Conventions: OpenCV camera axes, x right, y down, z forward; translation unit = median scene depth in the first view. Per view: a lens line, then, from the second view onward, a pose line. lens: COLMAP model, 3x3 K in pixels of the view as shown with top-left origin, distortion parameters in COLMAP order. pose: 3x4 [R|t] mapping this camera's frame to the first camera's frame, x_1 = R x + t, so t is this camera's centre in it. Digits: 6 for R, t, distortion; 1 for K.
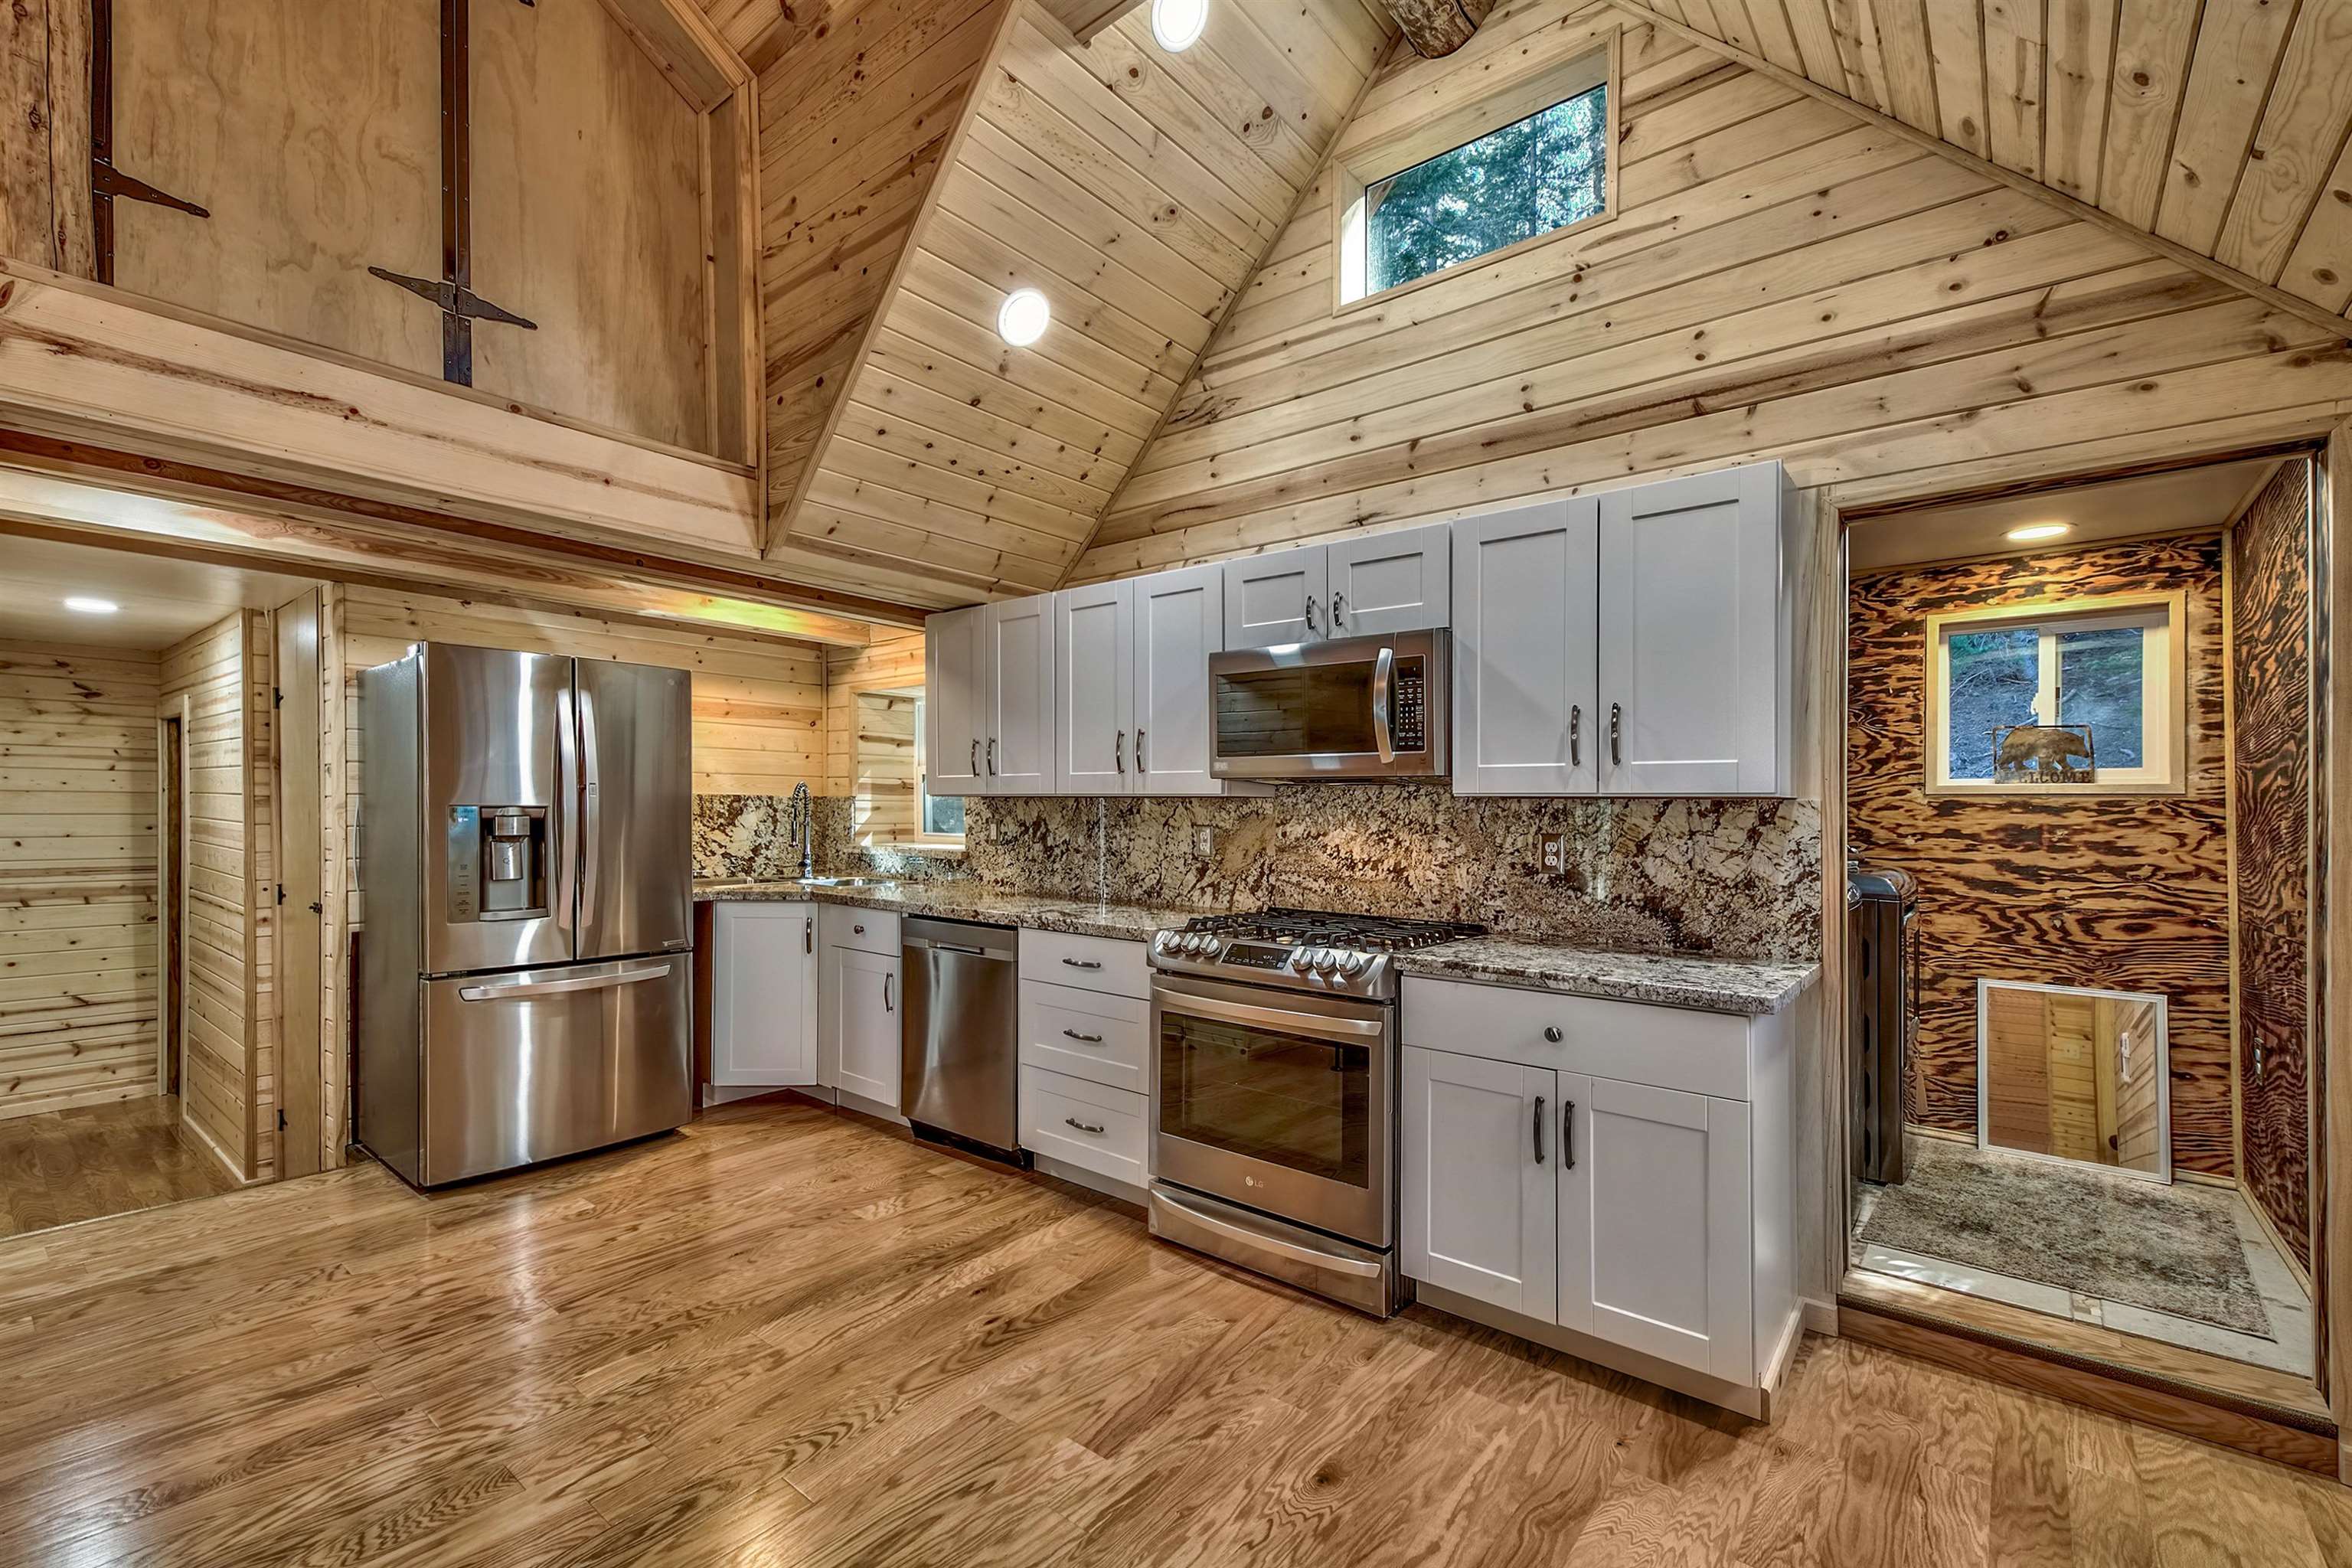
lens RADIAL K [[1006.1, 0, 1176.5], [0, 1006.1, 777.8], [0, 0, 1]] dist [0.019240, -0.000135]
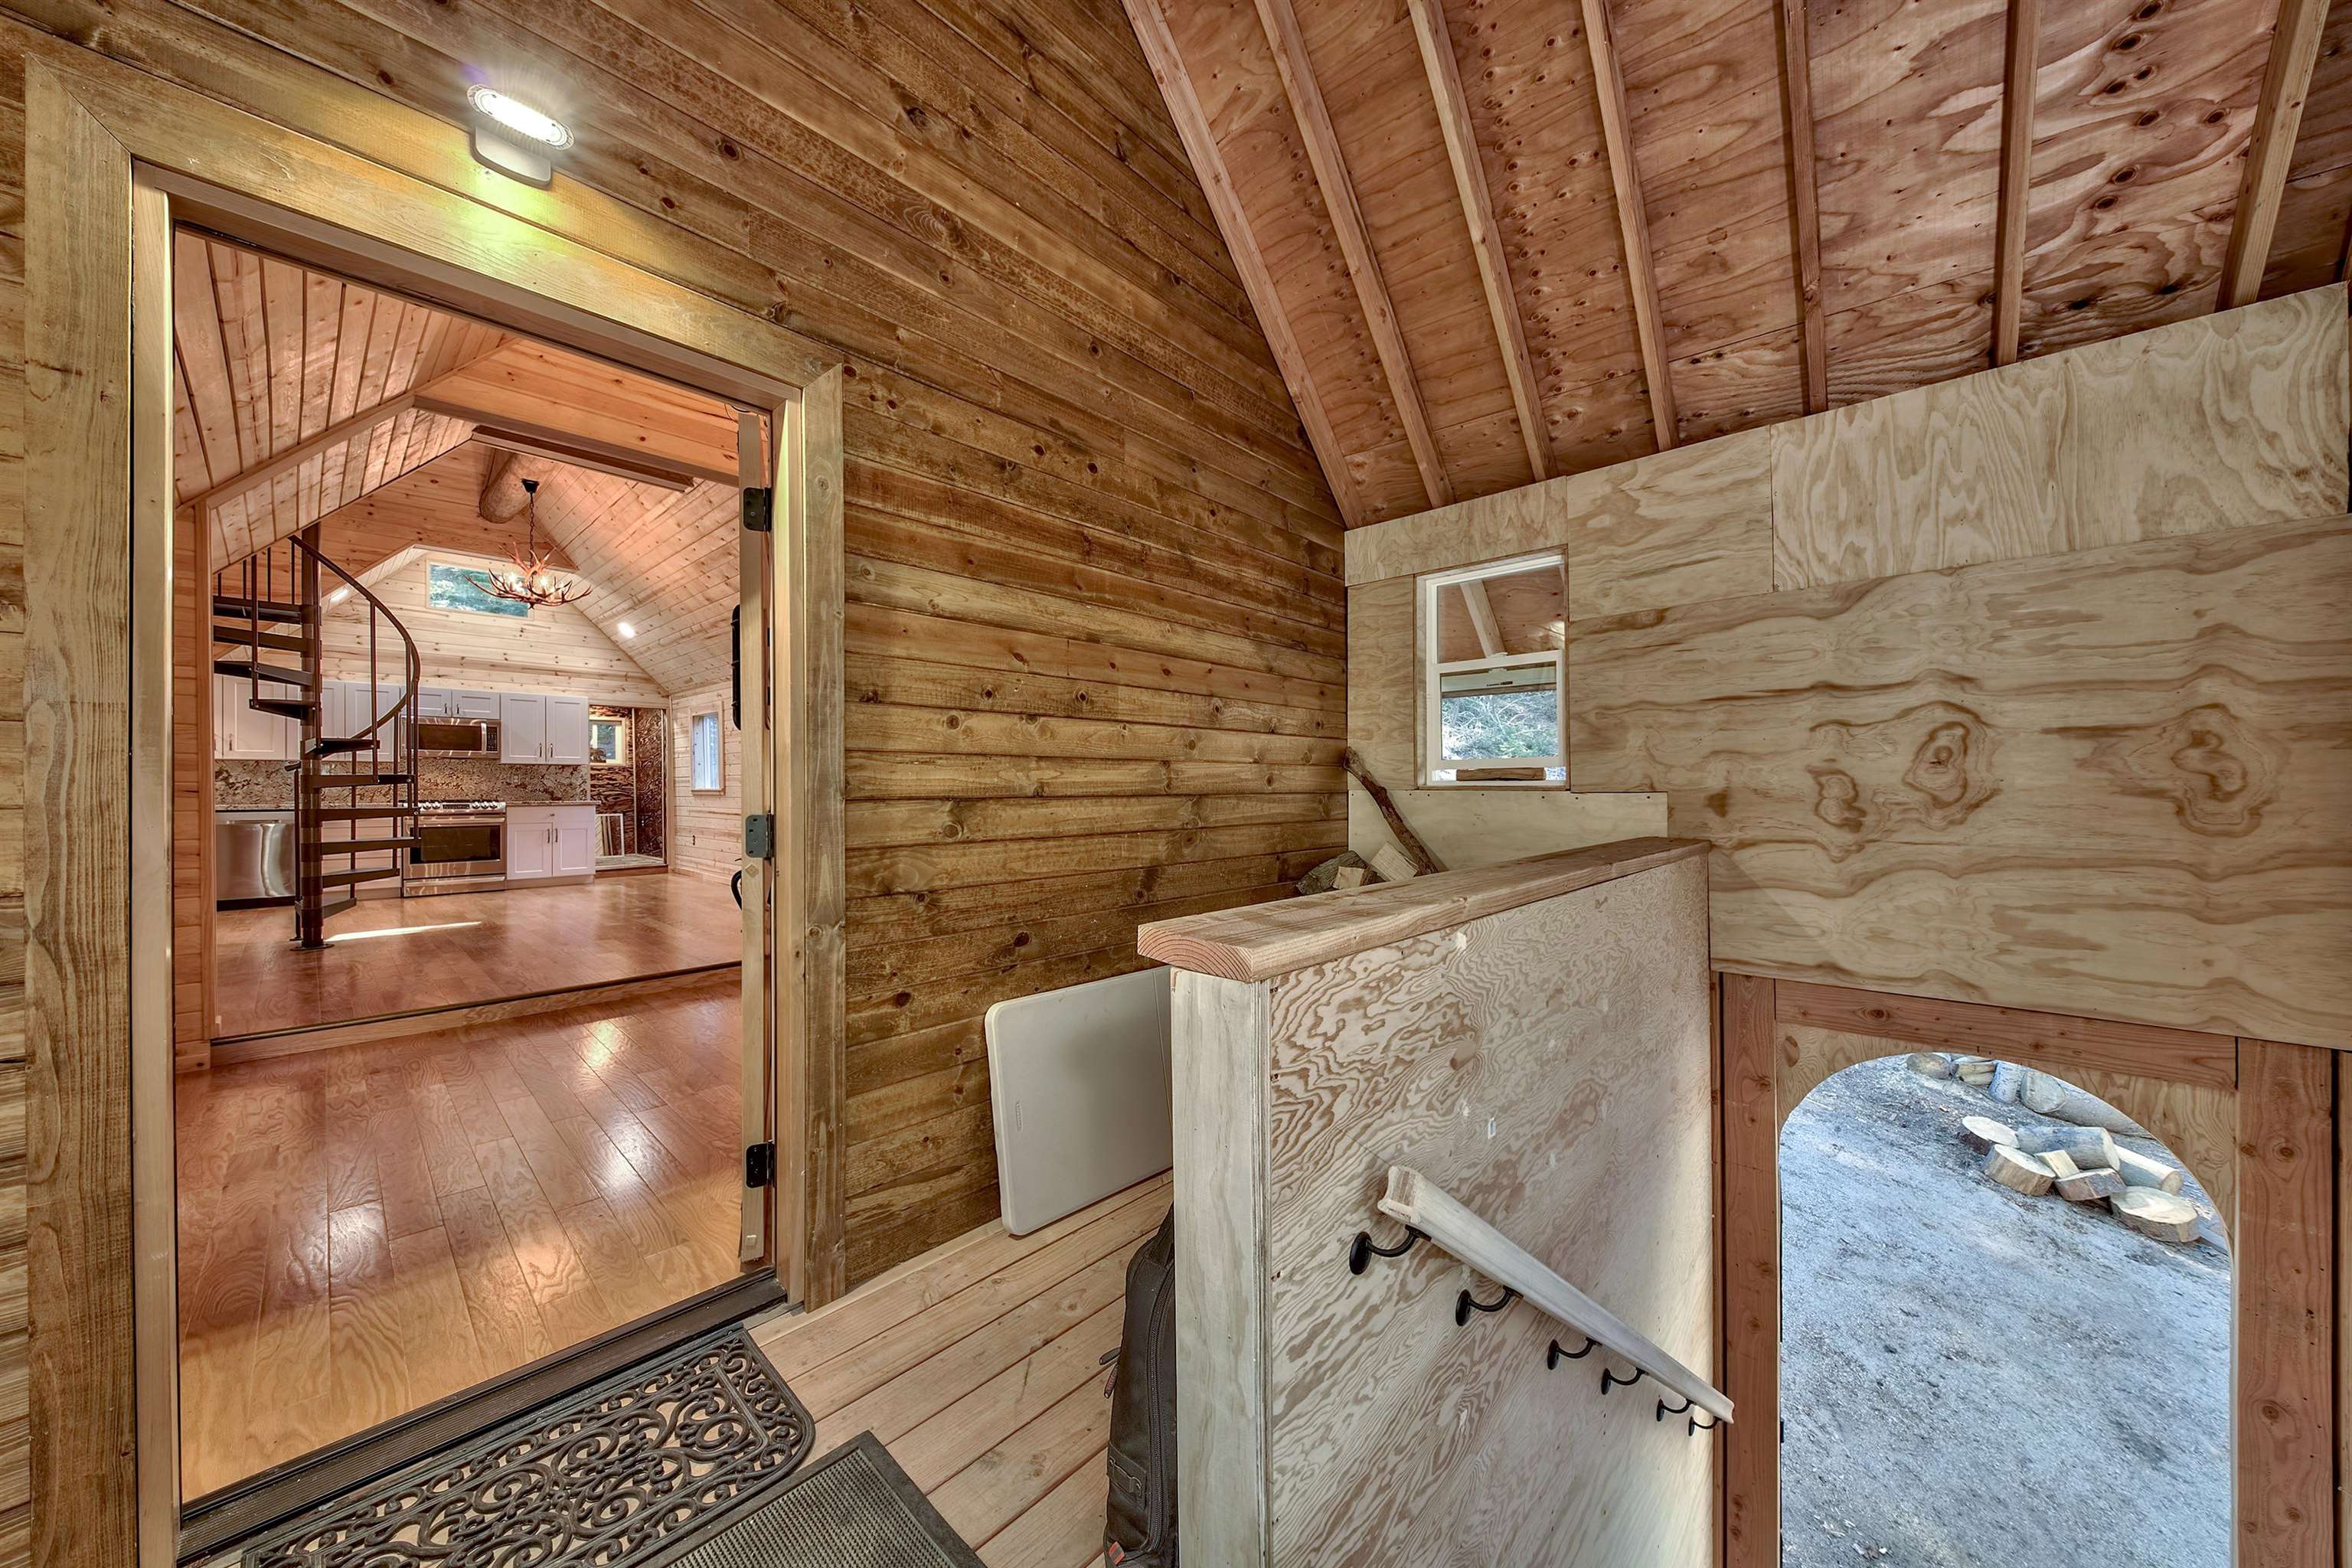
lens RADIAL K [[819.6, 0, 1186.3], [0, 819.6, 839.9], [0, 0, 1]] dist [0.013729, -0.014430]
pose [[0.046169, -0.073650, 0.996215, -2.650762], [-0.024655, 0.996891, 0.074842, 0.009860], [-0.998629, -0.028017, 0.044209, -1.691091]]
